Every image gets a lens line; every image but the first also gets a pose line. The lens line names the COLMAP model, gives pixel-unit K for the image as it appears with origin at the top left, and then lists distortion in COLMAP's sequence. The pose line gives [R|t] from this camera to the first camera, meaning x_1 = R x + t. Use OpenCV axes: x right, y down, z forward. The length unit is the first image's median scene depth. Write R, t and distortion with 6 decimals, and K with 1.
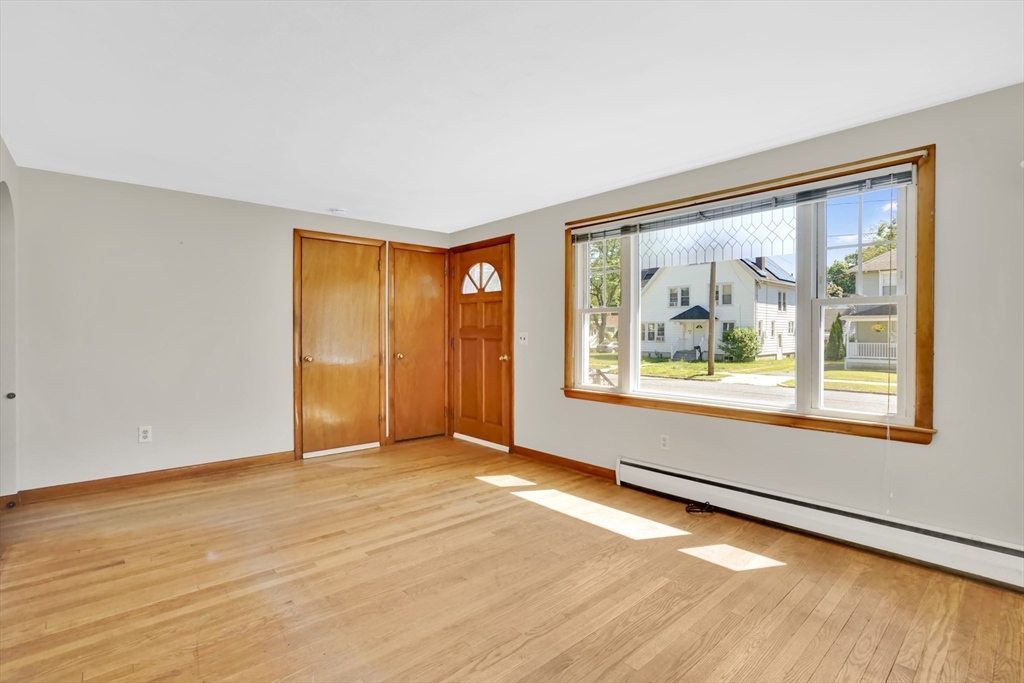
lens RADIAL K [[484.6, 0, 509.4], [0, 484.6, 333.2], [0, 0, 1]] dist [-0.068348, 0.026472]
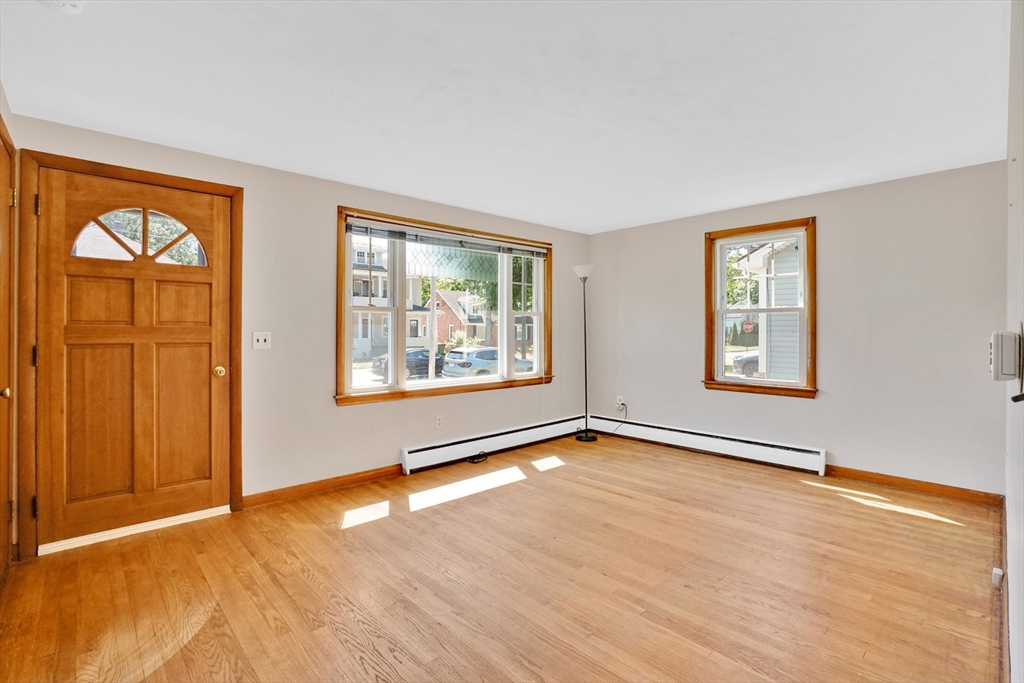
lens RADIAL K [[469.0, 0, 532.2], [0, 469.0, 332.0], [0, 0, 1]] dist [-0.036797, 0.000255]
pose [[-0.045467, -0.003849, 0.998958, -0.945303], [0.004185, 0.999983, 0.004043, -0.004556], [-0.998957, 0.004365, -0.045450, 0.885506]]
